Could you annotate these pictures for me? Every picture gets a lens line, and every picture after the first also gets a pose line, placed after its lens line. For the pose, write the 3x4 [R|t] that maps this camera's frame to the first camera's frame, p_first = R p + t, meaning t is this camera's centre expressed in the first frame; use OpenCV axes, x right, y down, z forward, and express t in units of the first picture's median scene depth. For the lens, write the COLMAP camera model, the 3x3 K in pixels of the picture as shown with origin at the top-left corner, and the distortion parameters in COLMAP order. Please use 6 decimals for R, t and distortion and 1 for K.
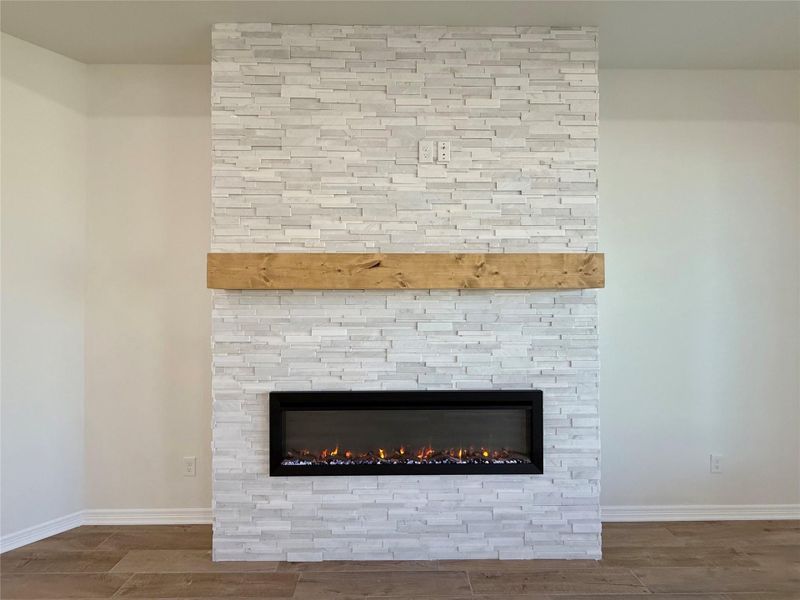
lens RADIAL K [[319.3, 0, 400.0], [0, 319.3, 300.0], [0, 0, 1]] dist [-0.000409, -0.000318]
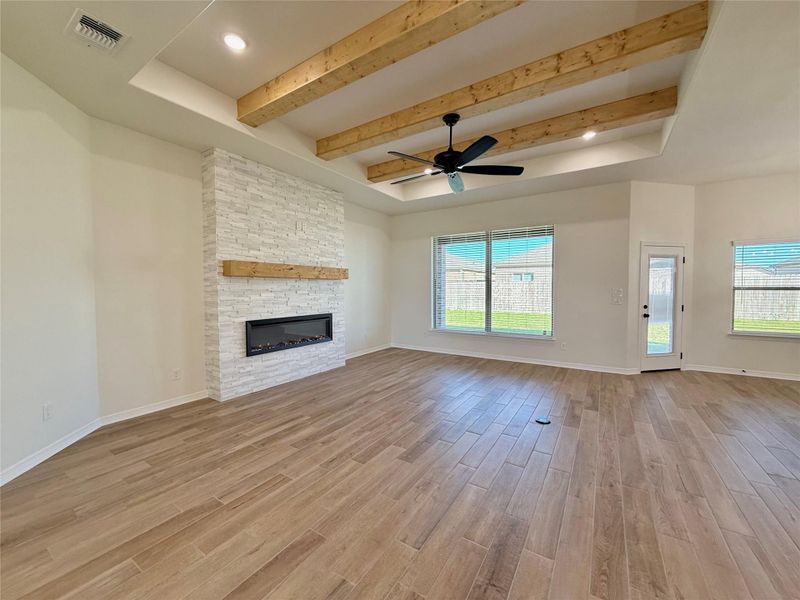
lens RADIAL K [[319.3, 0, 400.0], [0, 319.3, 300.0], [0, 0, 1]] dist [-0.000409, -0.000318]
pose [[0.551451, -0.029539, 0.833684, -1.682626], [-0.003894, 0.999271, 0.037982, 0.044082], [-0.834198, -0.024192, 0.550934, -1.172268]]
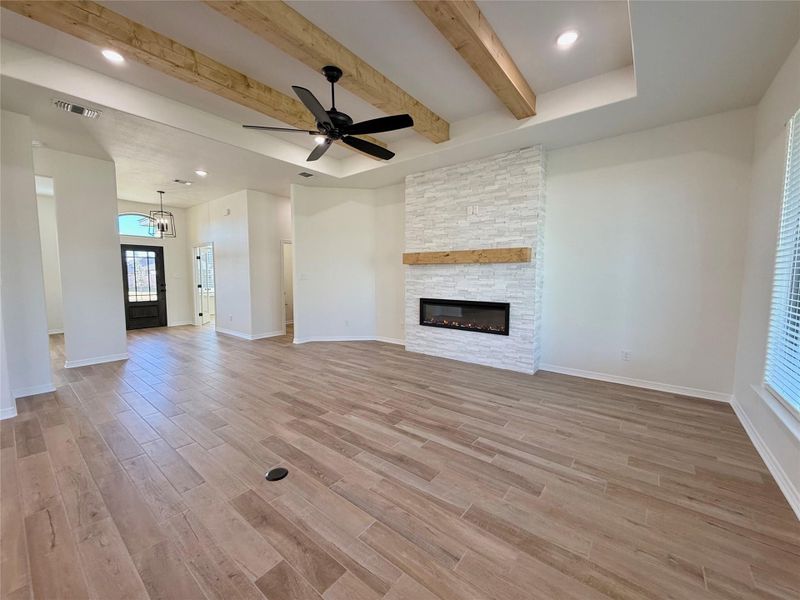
lens RADIAL K [[319.3, 0, 400.0], [0, 319.3, 300.0], [0, 0, 1]] dist [-0.000409, -0.000318]
pose [[0.776112, 0.054086, -0.628271, 1.337752], [0.000096, 0.996305, 0.085888, 0.045172], [0.630595, -0.066719, 0.773239, -1.456521]]
